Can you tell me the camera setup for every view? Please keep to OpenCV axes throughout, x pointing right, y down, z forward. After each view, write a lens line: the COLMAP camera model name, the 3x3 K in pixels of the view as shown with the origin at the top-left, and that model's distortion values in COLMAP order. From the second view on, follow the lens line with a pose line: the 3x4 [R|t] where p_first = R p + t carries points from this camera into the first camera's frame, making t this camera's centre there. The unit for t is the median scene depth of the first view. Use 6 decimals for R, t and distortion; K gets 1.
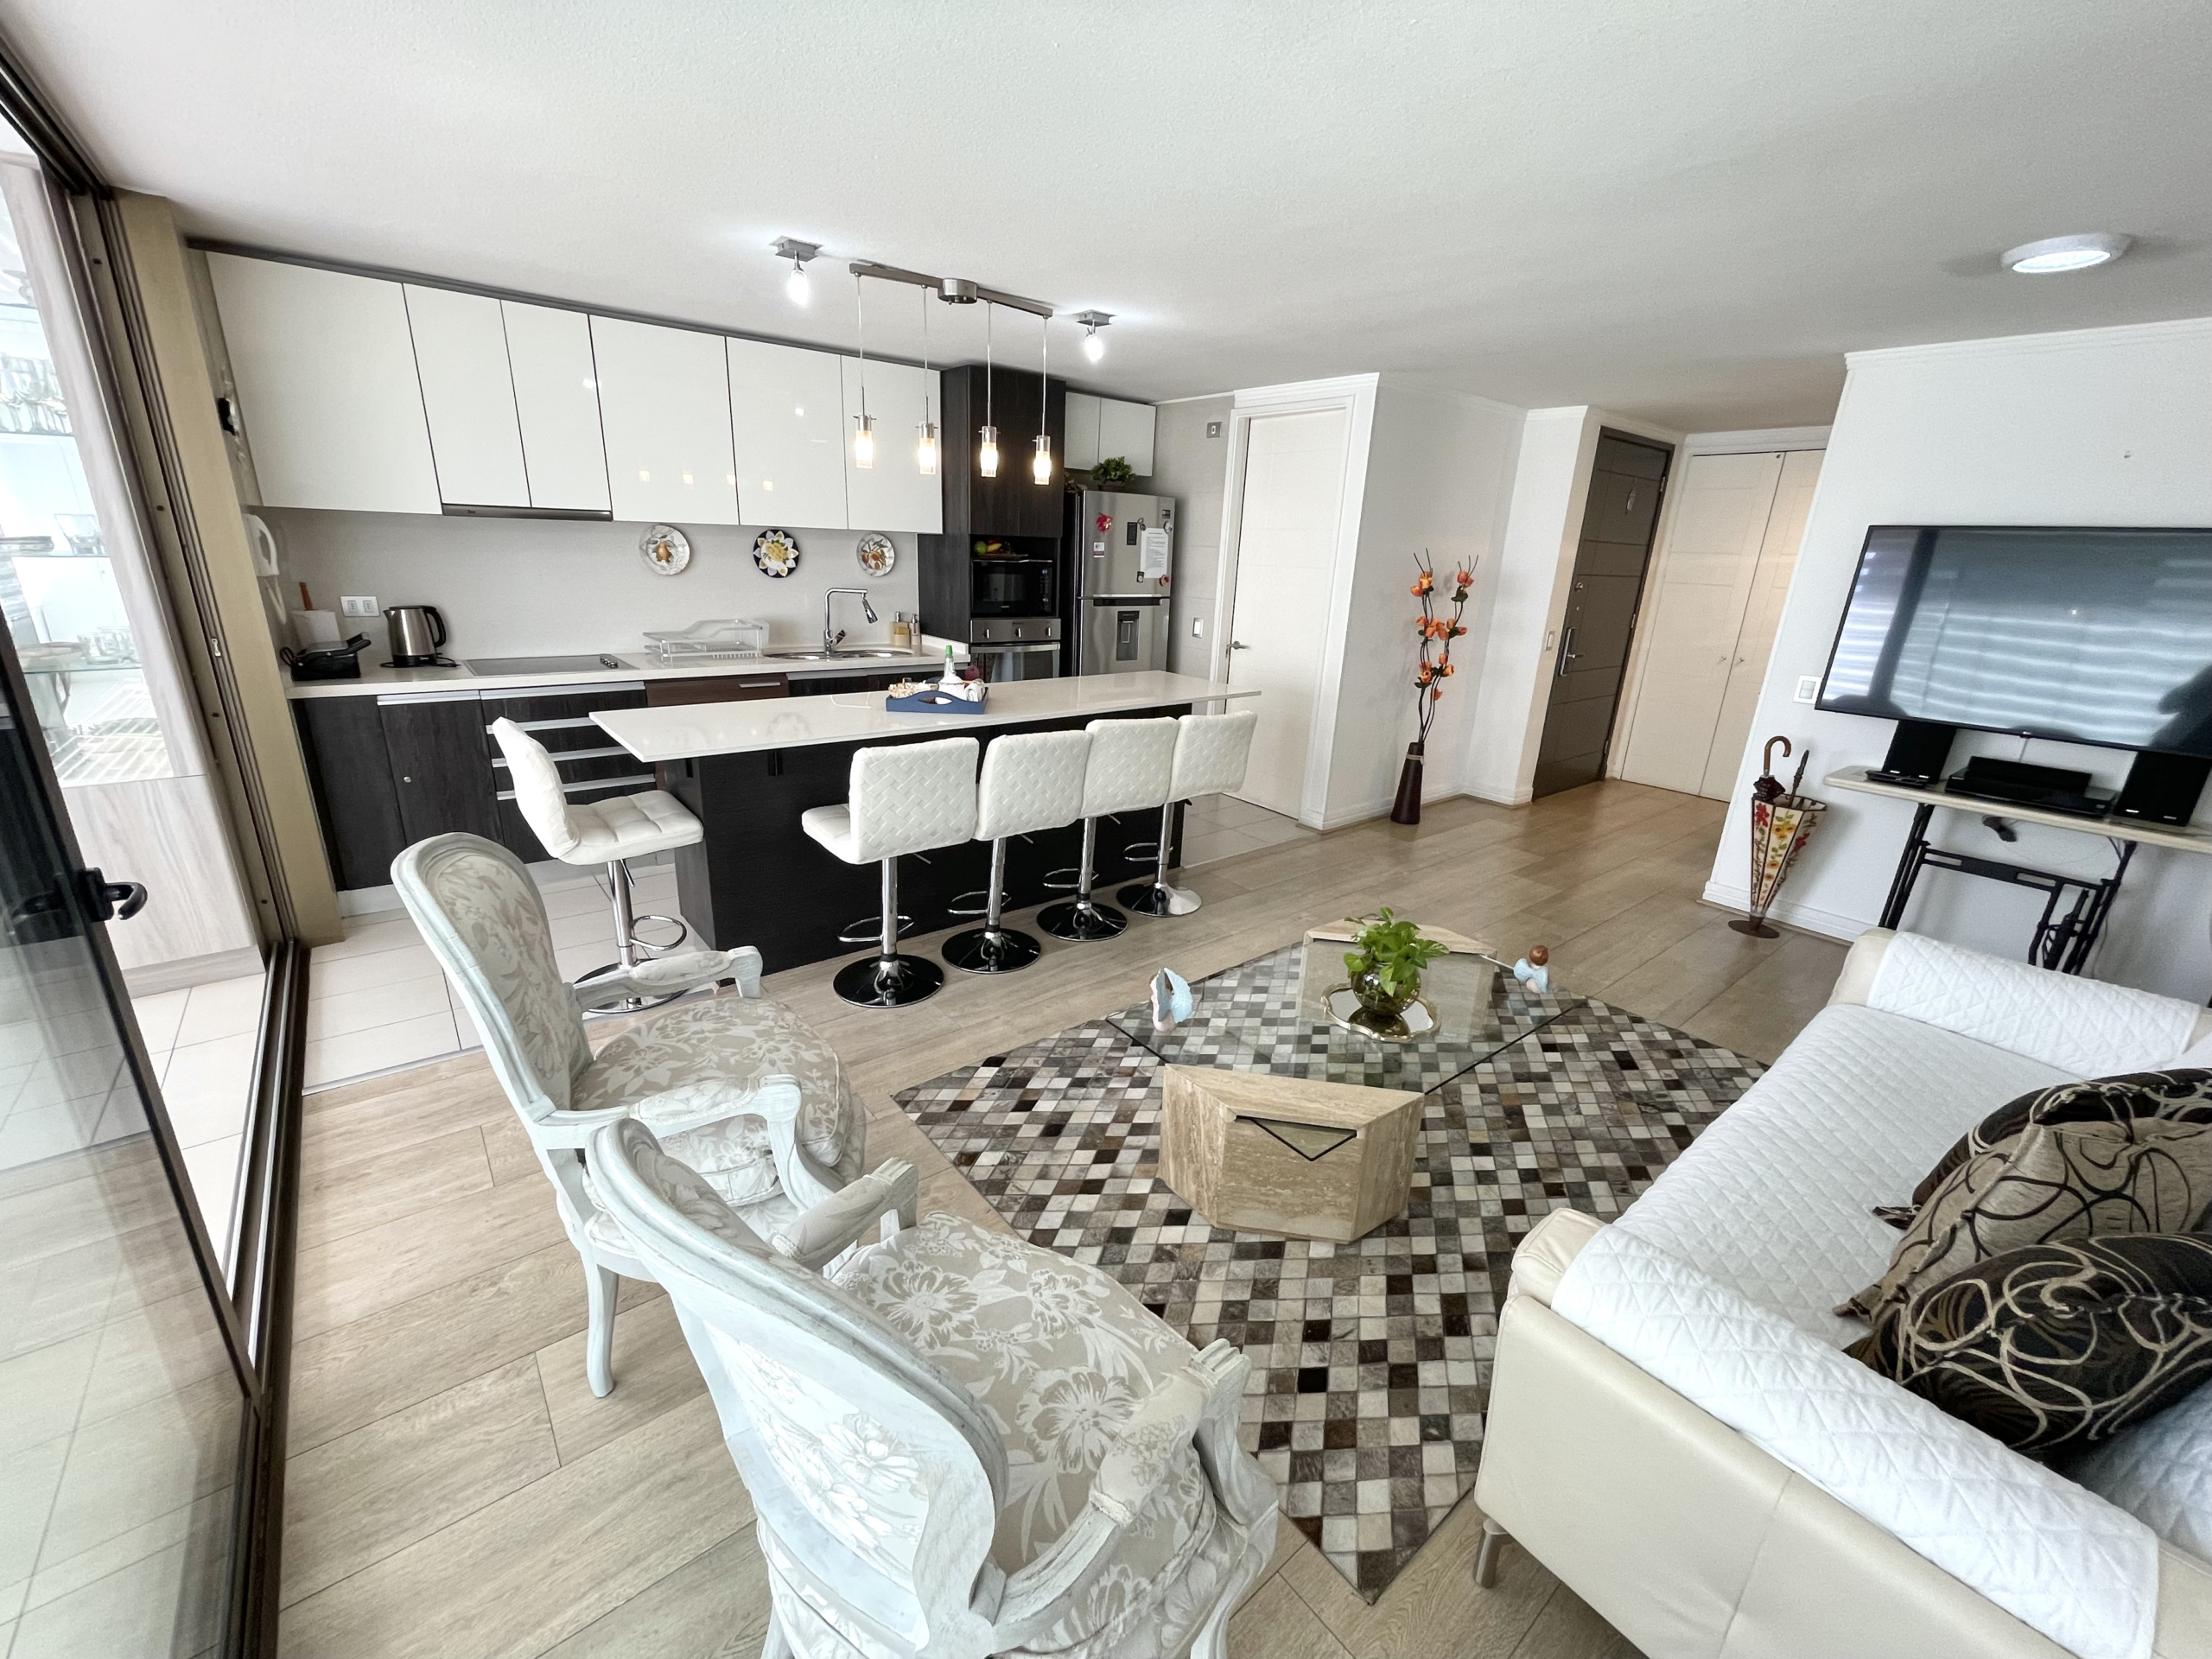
lens RADIAL K [[891.6, 0, 1093.2], [0, 891.6, 830.5], [0, 0, 1]] dist [-0.001829, 0.000865]
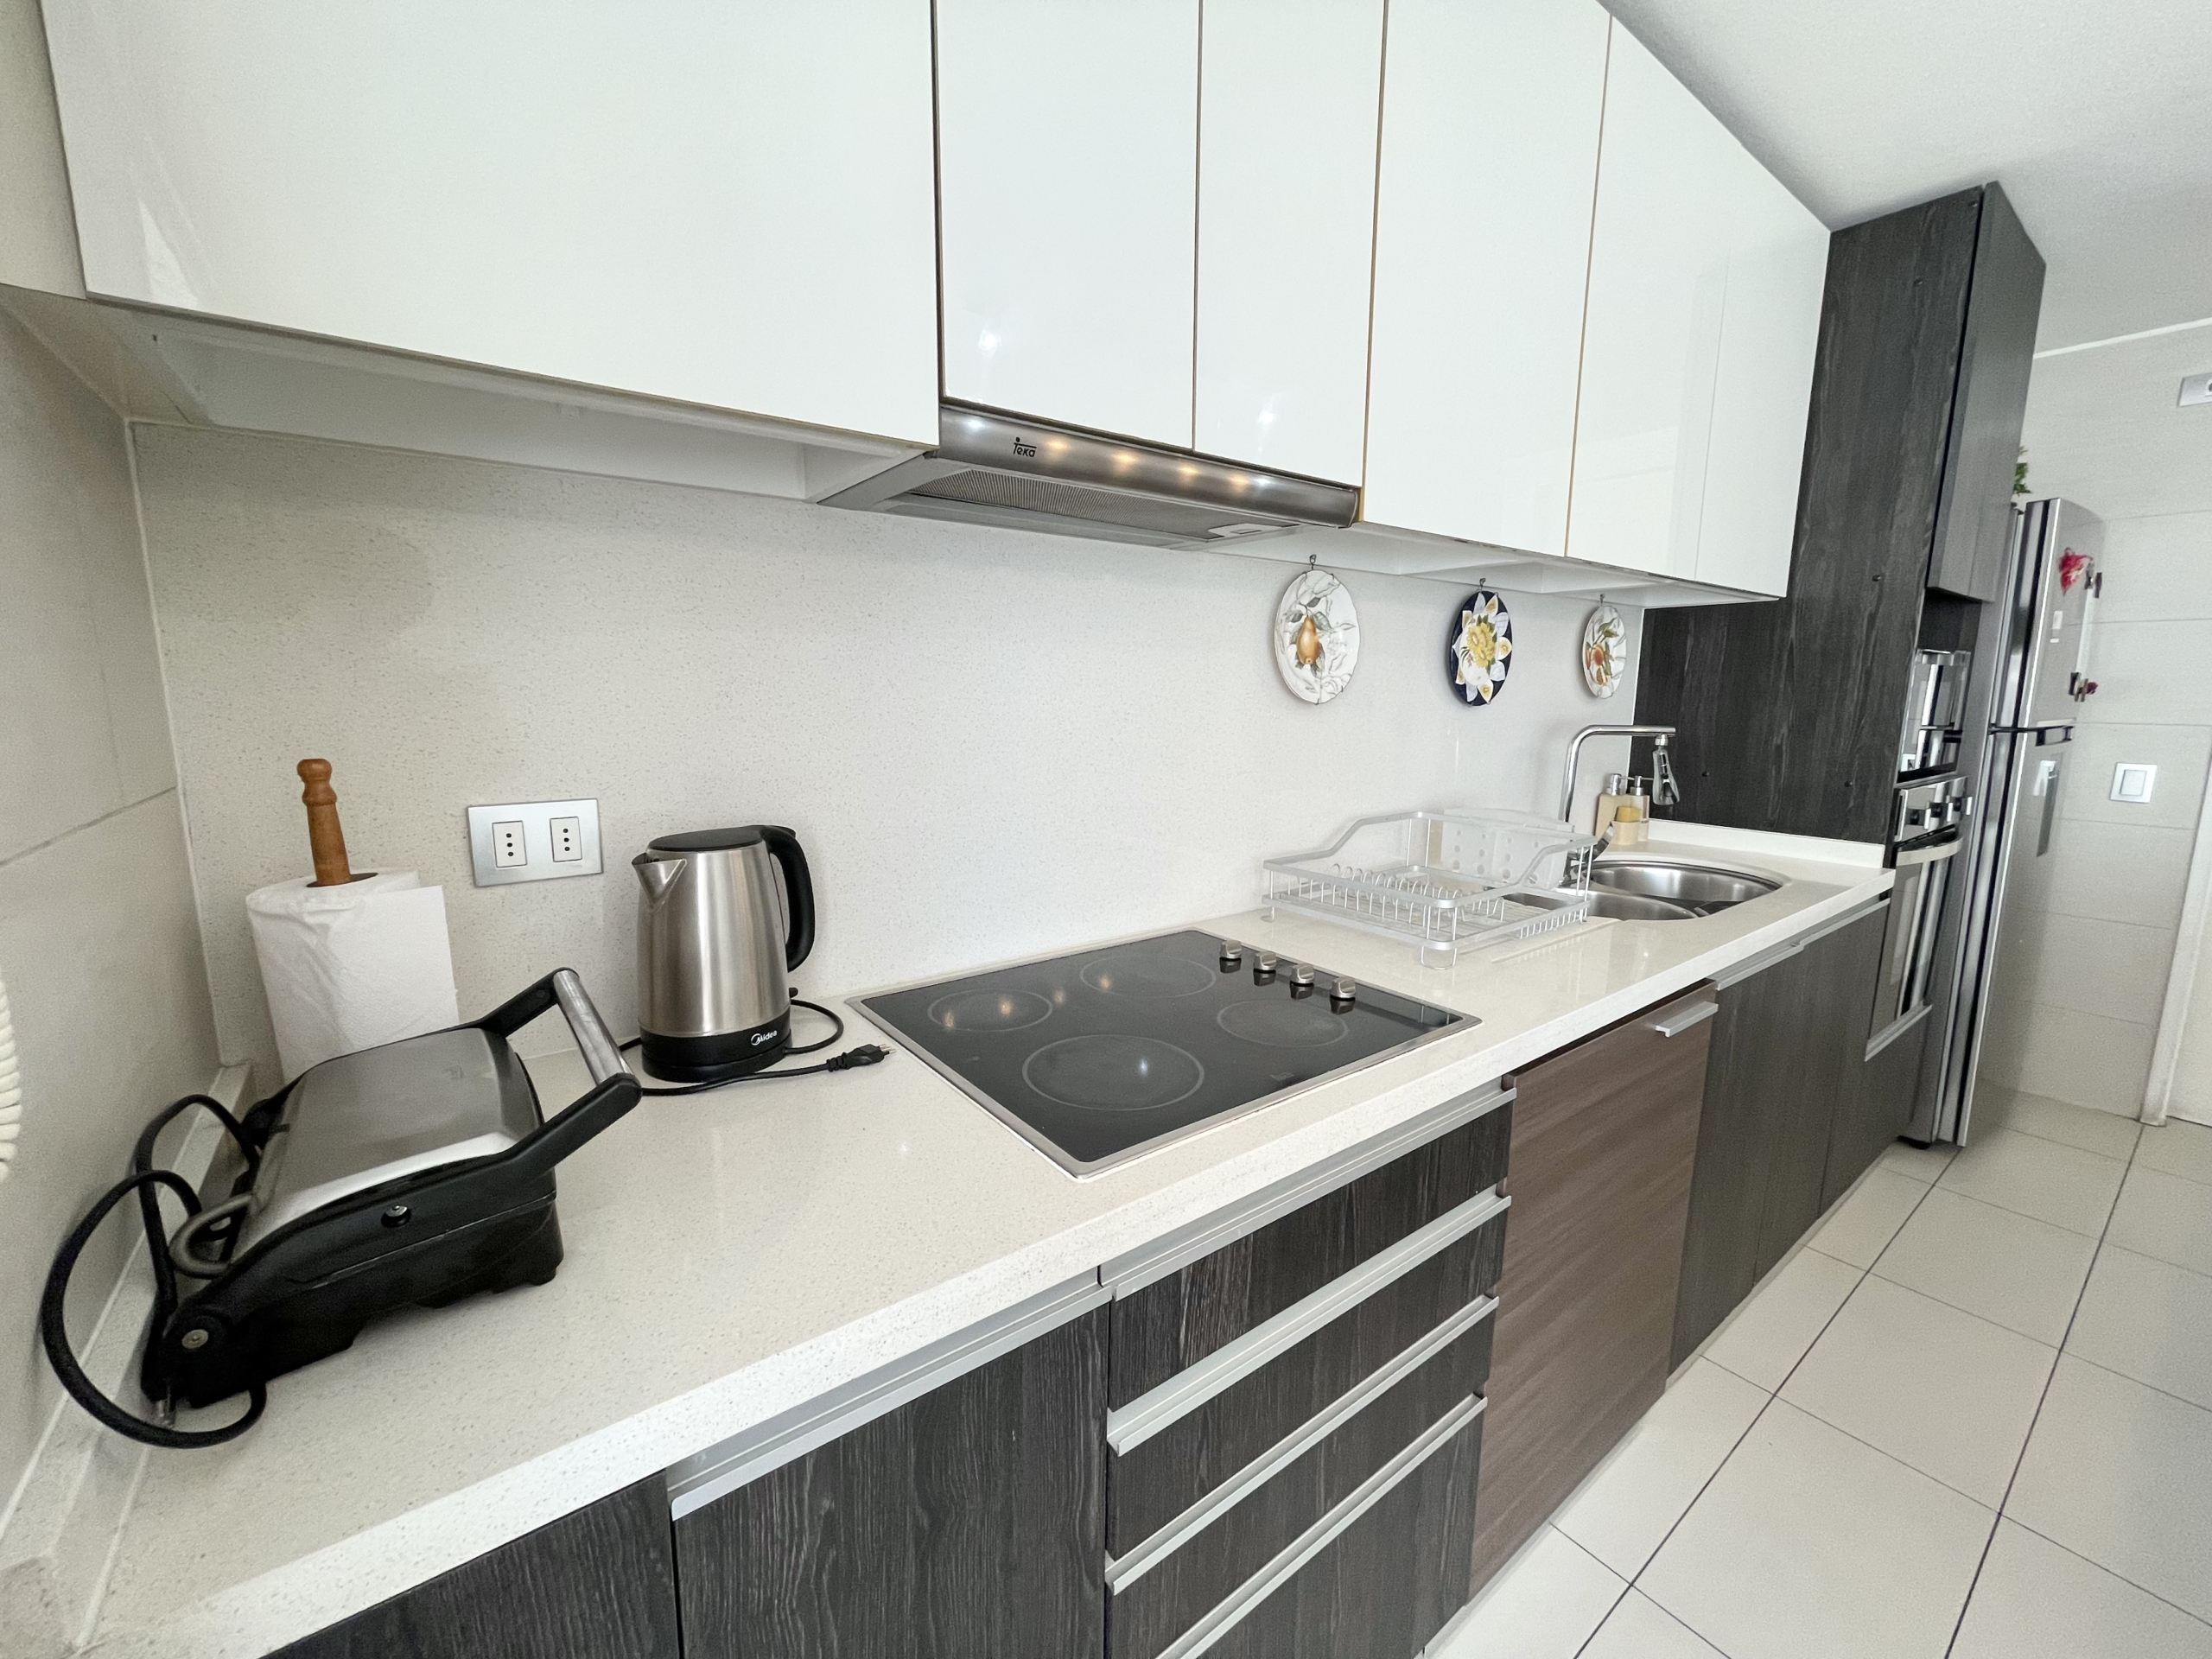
lens RADIAL K [[891.6, 0, 1095.9], [0, 891.6, 831.0], [0, 0, 1]] dist [-0.001829, 0.000865]
pose [[0.998888, -0.028644, -0.037451, -0.668327], [0.022590, 0.987952, -0.153103, -0.216986], [0.041385, 0.152087, 0.987500, 0.771678]]
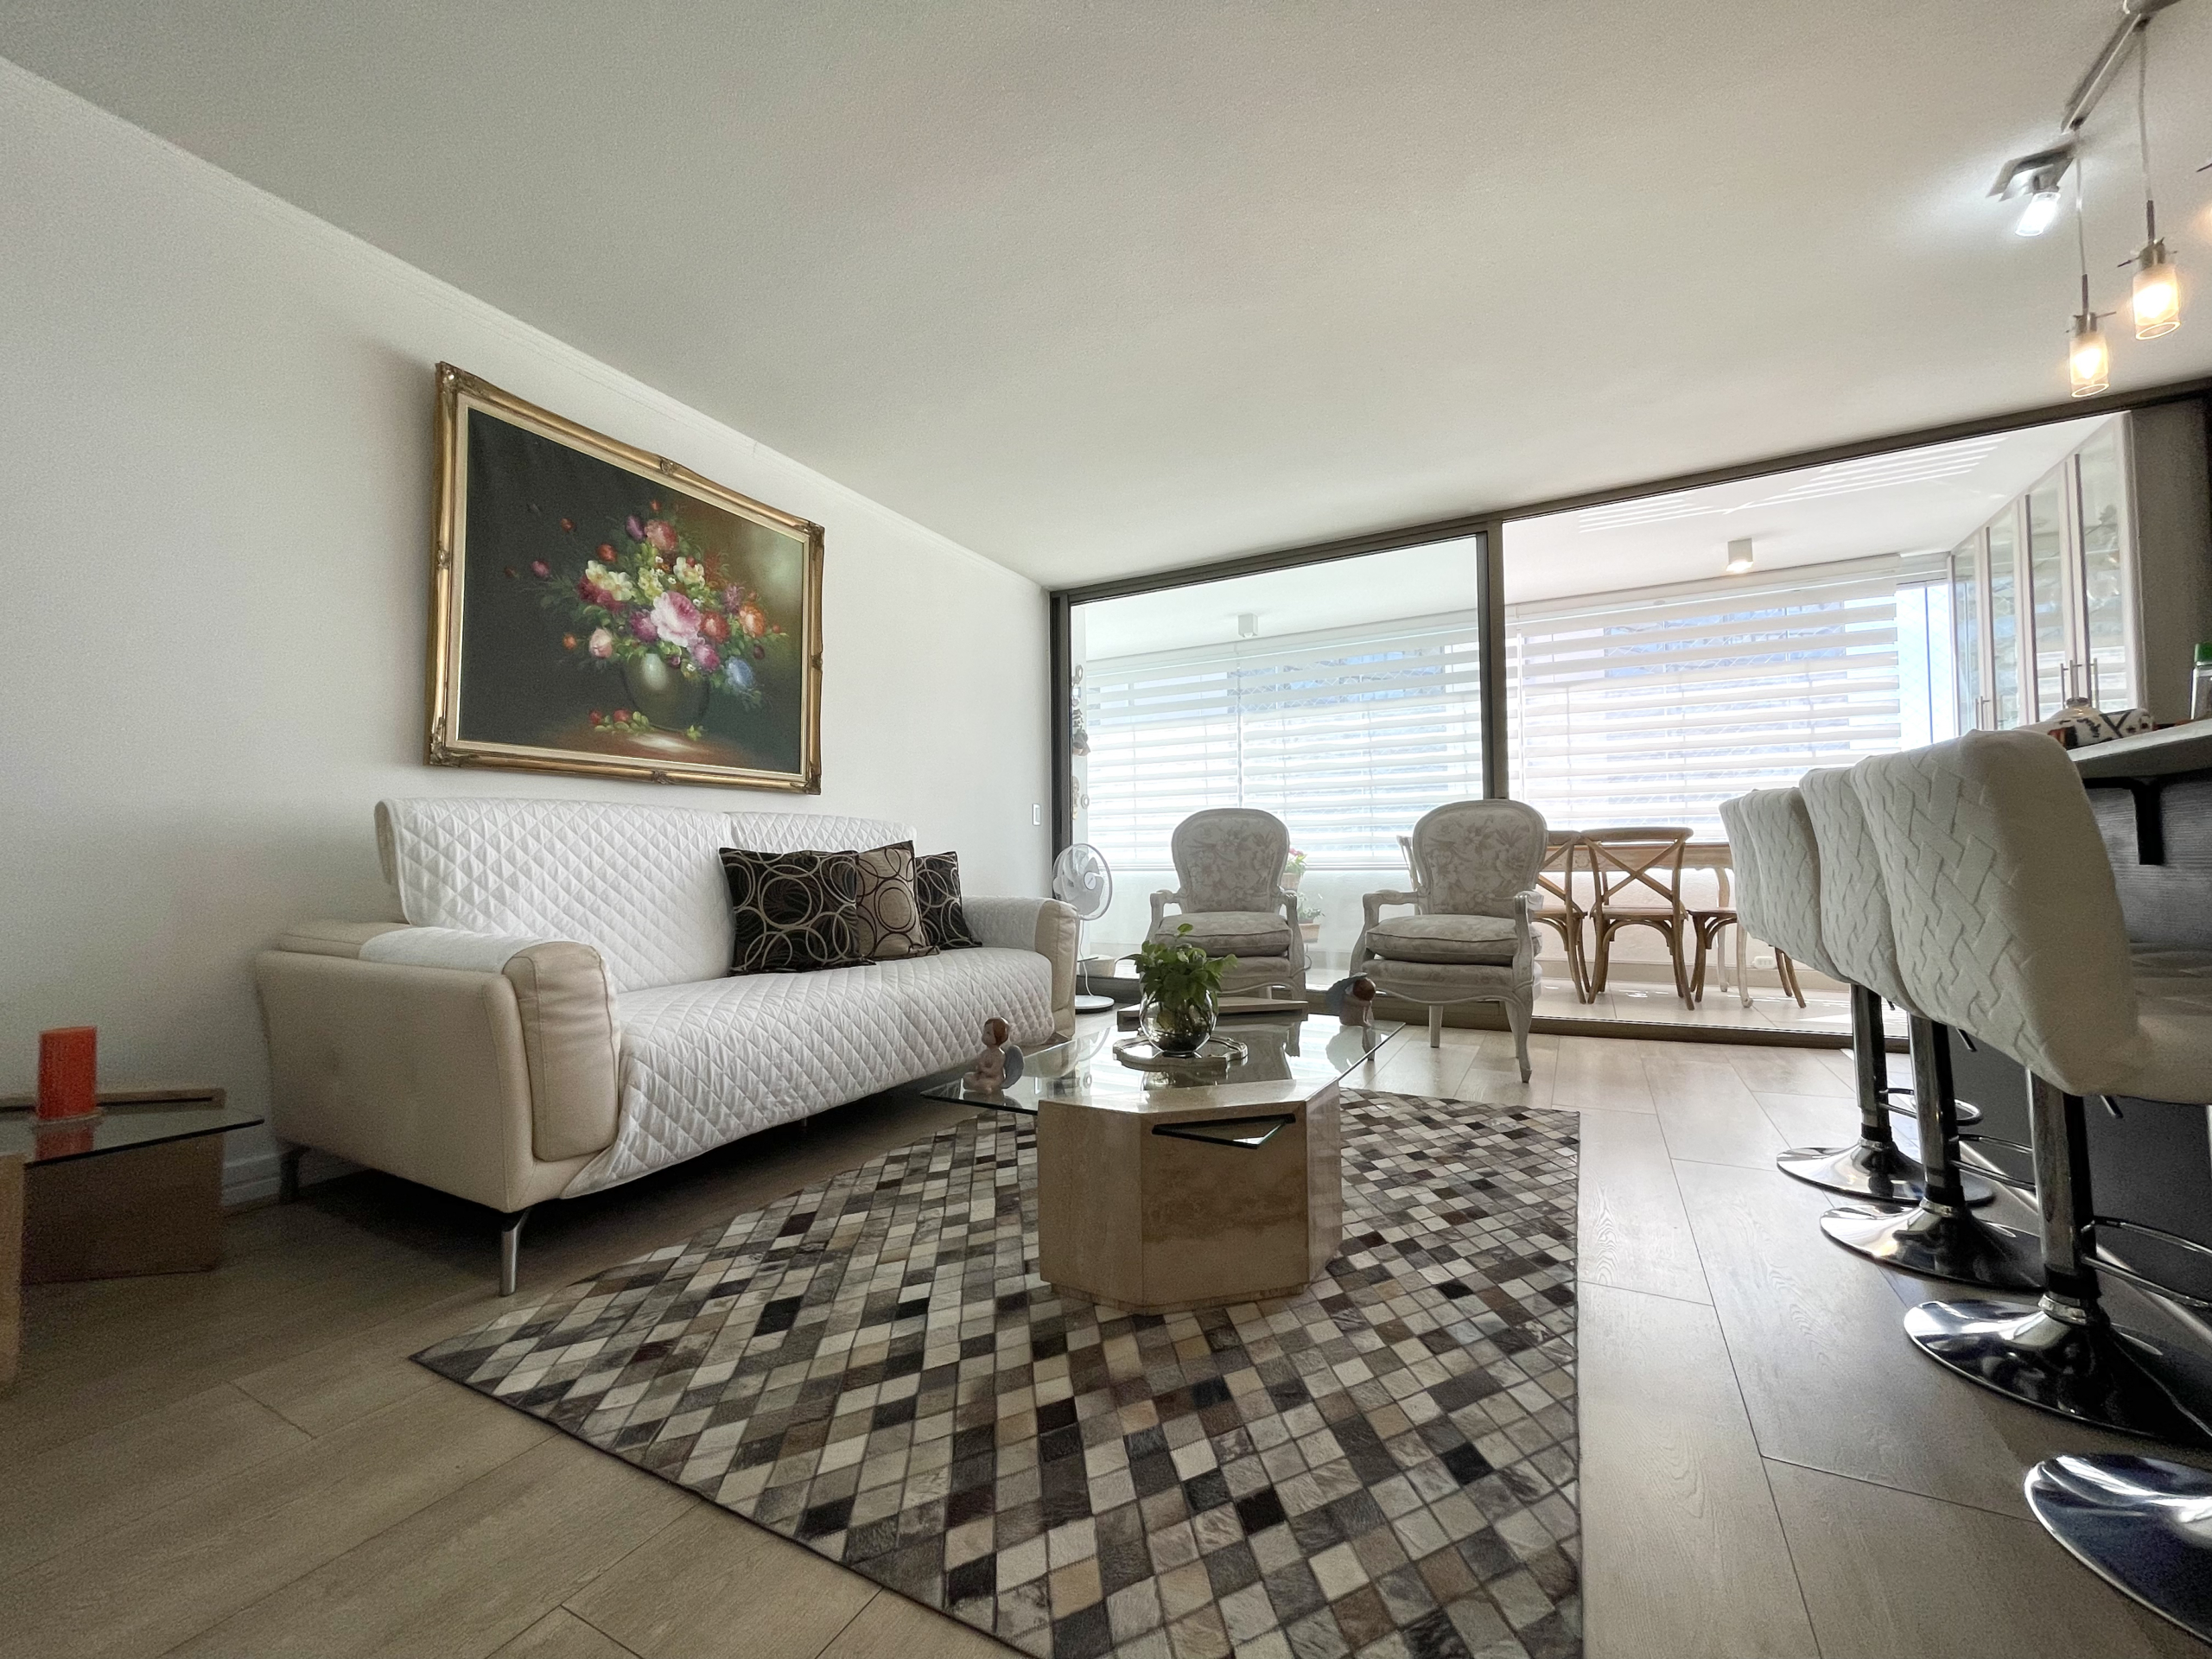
lens RADIAL K [[891.6, 0, 1102.0], [0, 891.6, 824.3], [0, 0, 1]] dist [-0.001829, 0.000865]
pose [[-0.919883, -0.045374, -0.389559, 0.512104], [-0.144227, 0.962819, 0.228424, -0.135739], [0.364711, 0.266308, -0.892225, 1.171762]]
